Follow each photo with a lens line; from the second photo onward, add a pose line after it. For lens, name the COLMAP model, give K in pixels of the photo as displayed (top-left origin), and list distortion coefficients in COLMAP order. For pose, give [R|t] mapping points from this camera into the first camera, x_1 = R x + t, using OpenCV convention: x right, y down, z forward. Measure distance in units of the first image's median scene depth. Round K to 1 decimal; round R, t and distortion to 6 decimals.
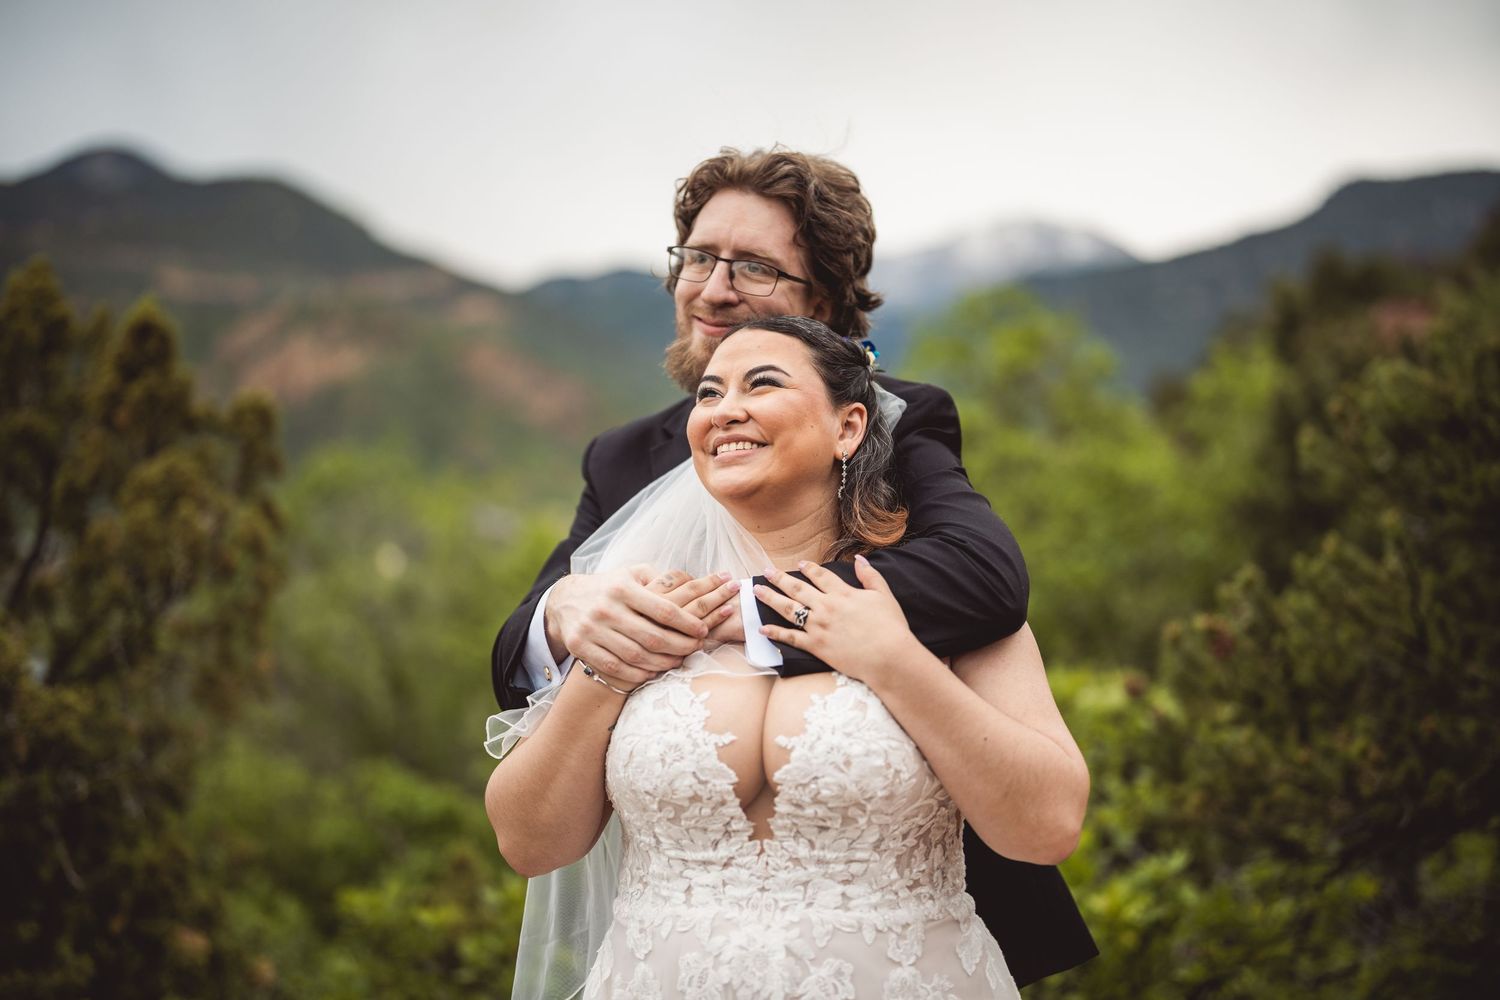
lens RADIAL K [[2018.1, 0, 750.0], [0, 2018.1, 500.0], [0, 0, 1]] dist [-0.143200, 0.800964]
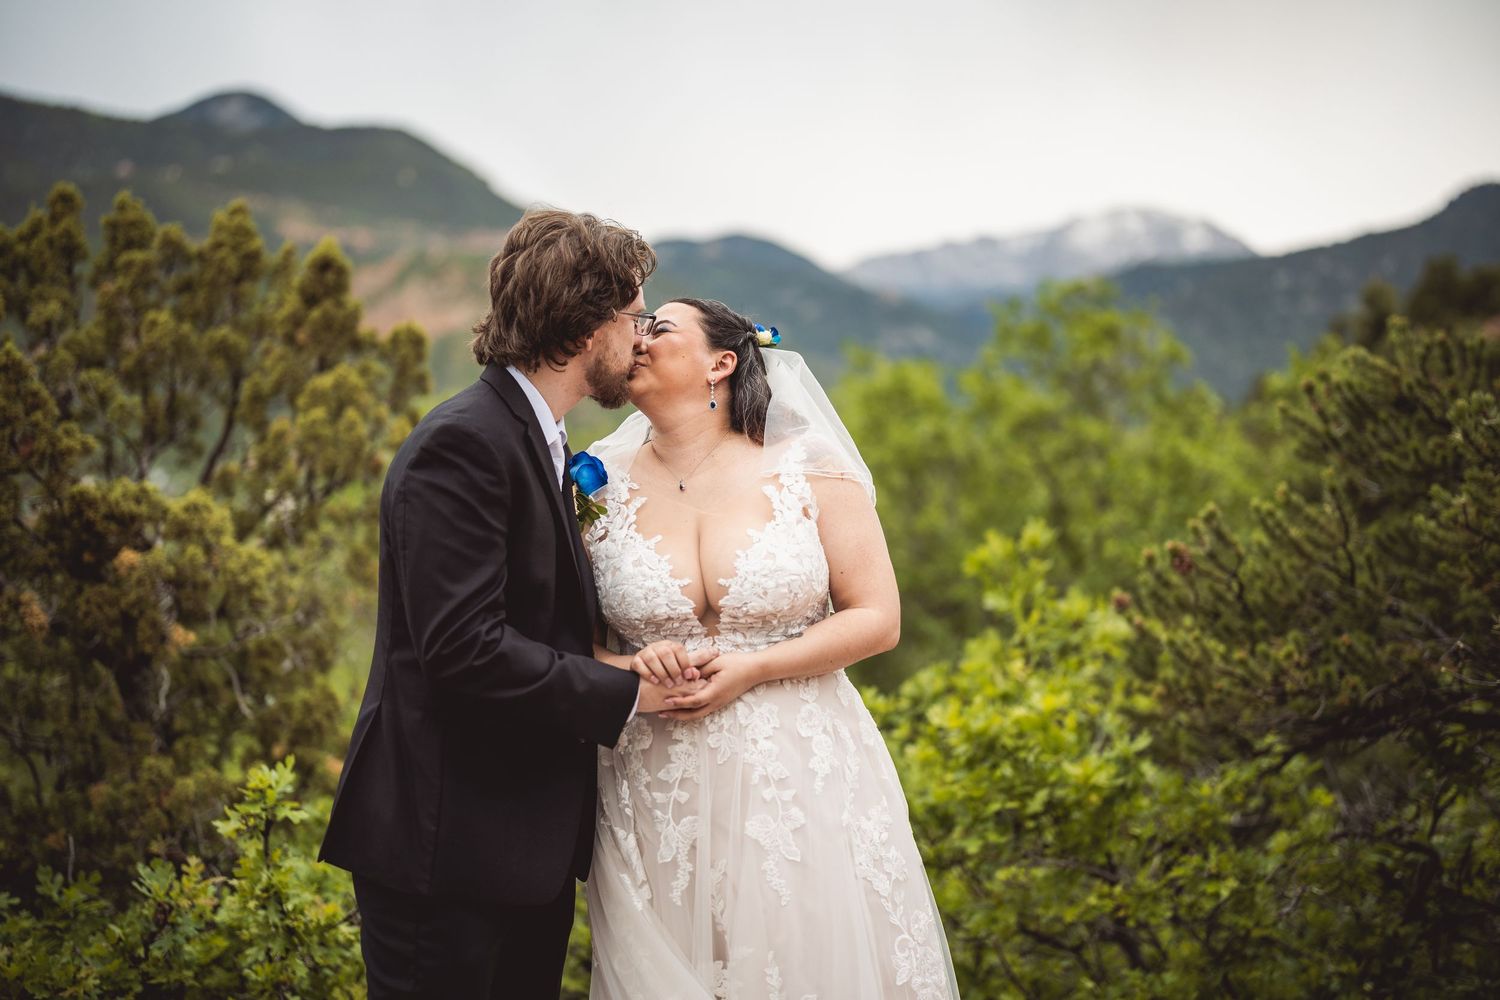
lens RADIAL K [[2018.1, 0, 750.0], [0, 2018.1, 500.0], [0, 0, 1]] dist [-0.143200, 0.800964]
pose [[0.996991, 0.062346, -0.046065, 0.017246], [-0.061792, 0.998000, 0.013371, 0.025176], [0.046807, -0.010484, 0.998849, -0.197511]]
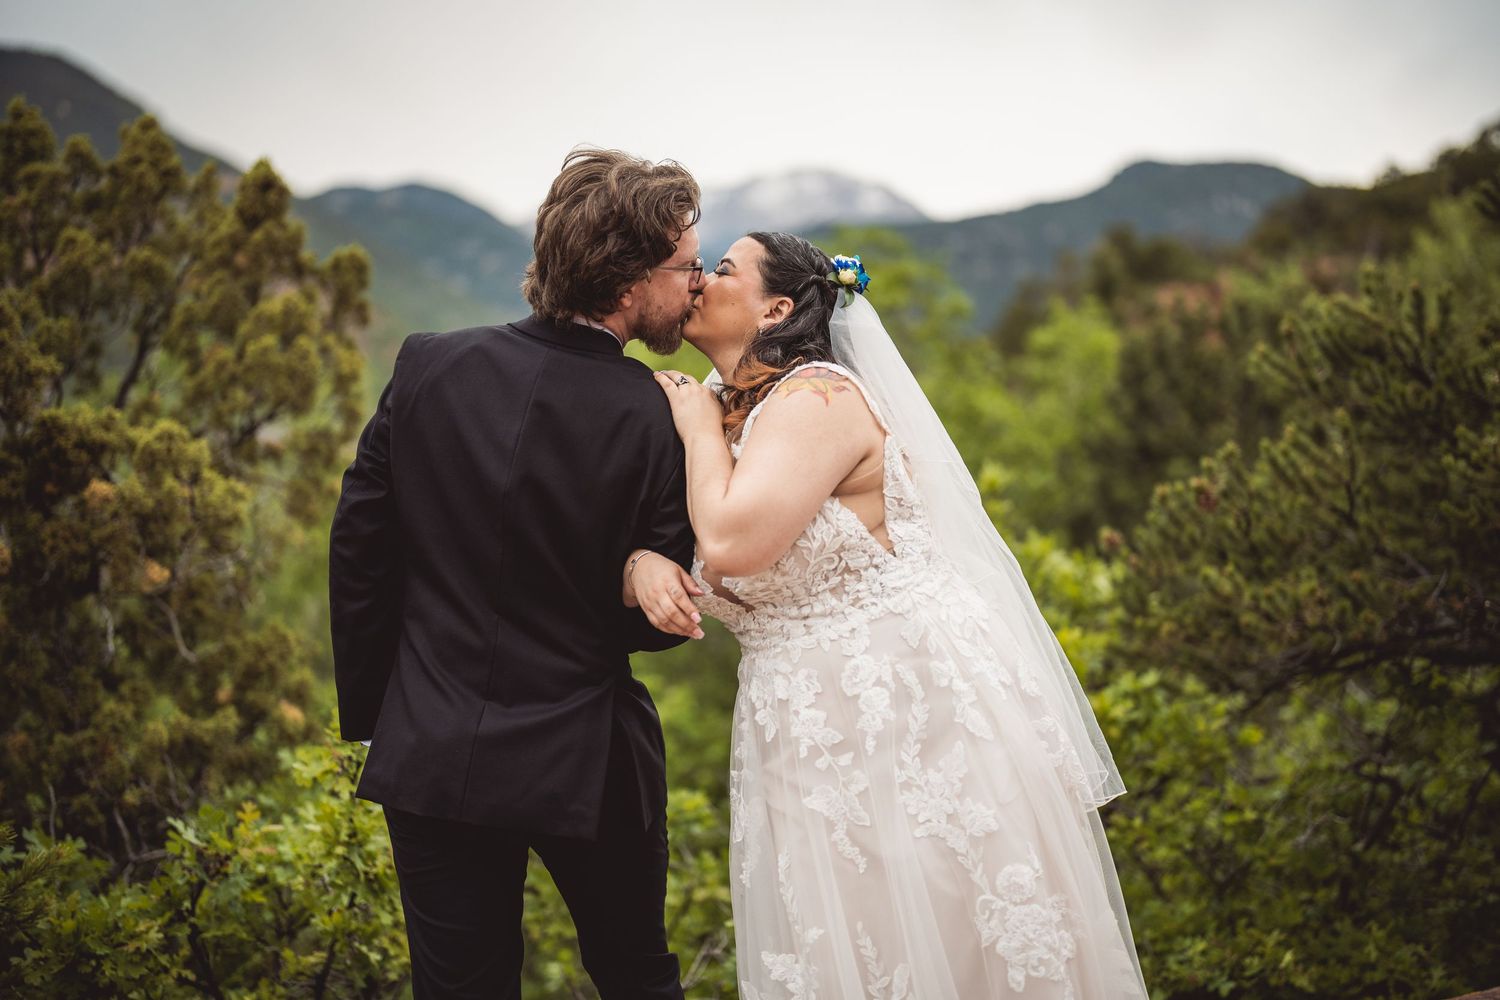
lens RADIAL K [[2018.1, 0, 750.0], [0, 2018.1, 500.0], [0, 0, 1]] dist [-0.143200, 0.800964]
pose [[0.990981, 0.070637, 0.113874, -0.151032], [-0.073954, 0.996944, 0.025171, 0.046861], [-0.111748, -0.033366, 0.993176, -0.173936]]
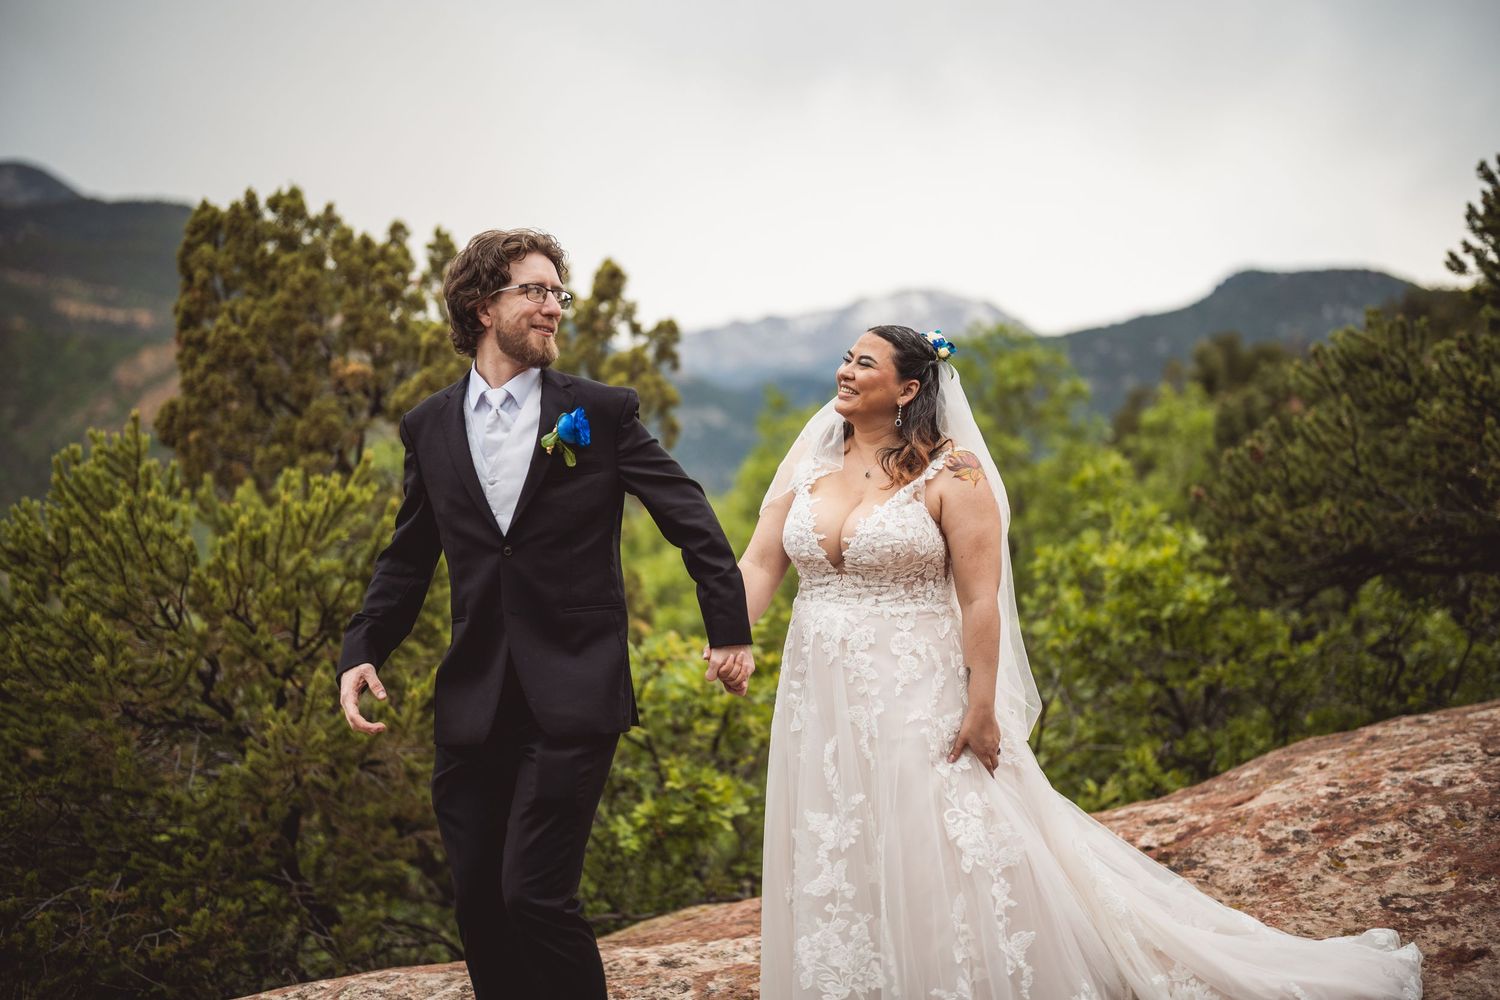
lens RADIAL K [[2018.1, 0, 750.0], [0, 2018.1, 500.0], [0, 0, 1]] dist [-0.143200, 0.800964]
pose [[0.996954, 0.054961, 0.055339, -0.279049], [-0.053274, 0.998083, -0.031501, 0.156597], [-0.056964, 0.028457, 0.997971, -0.704439]]
